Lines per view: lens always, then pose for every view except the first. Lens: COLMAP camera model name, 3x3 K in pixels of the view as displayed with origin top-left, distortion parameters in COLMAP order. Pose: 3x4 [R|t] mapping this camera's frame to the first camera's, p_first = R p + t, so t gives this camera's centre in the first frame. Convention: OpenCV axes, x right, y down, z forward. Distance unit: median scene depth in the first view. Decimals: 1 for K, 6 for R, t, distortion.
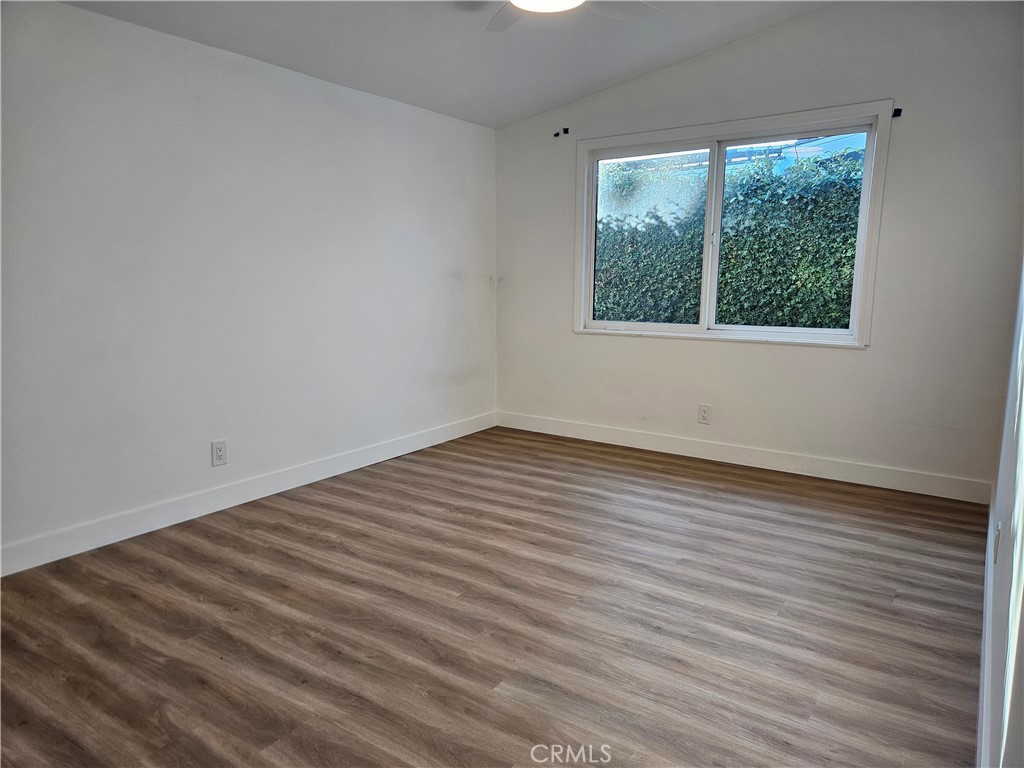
lens RADIAL K [[681.6, 0, 509.5], [0, 681.6, 389.5], [0, 0, 1]] dist [0.075961, -0.064230]
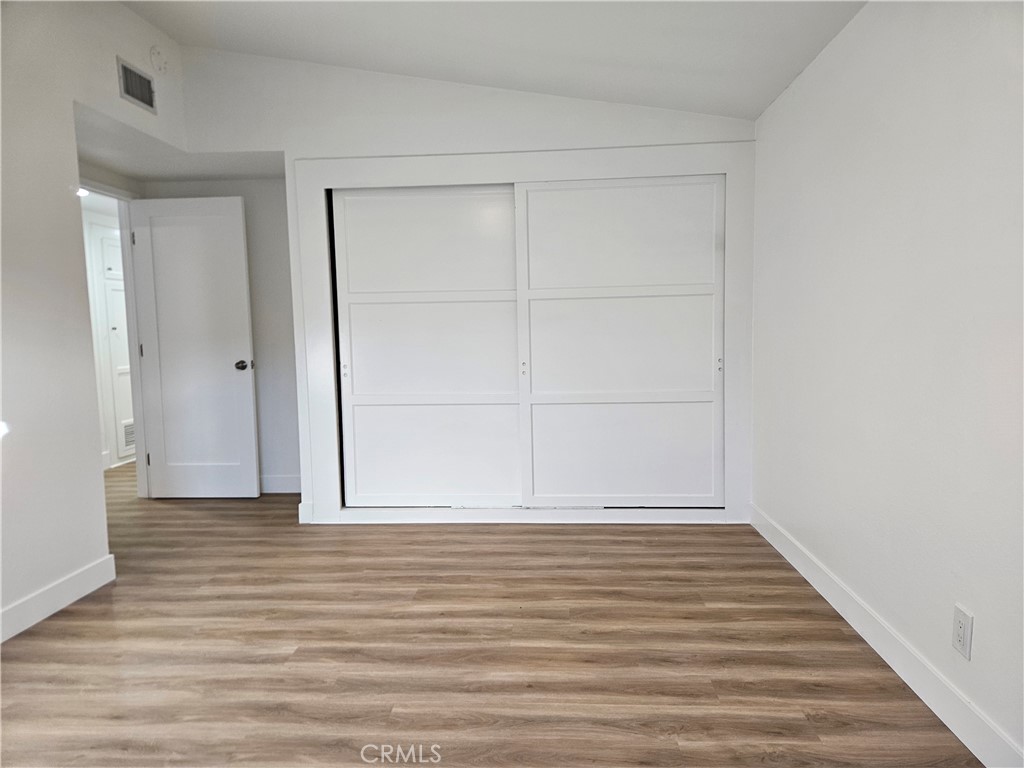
lens RADIAL K [[681.6, 0, 509.5], [0, 681.6, 389.5], [0, 0, 1]] dist [0.075961, -0.064230]
pose [[-0.860999, 0.069378, -0.503852, 0.207933], [-0.058547, 0.970547, 0.233687, -0.286753], [0.505226, 0.230704, -0.831579, 1.795629]]
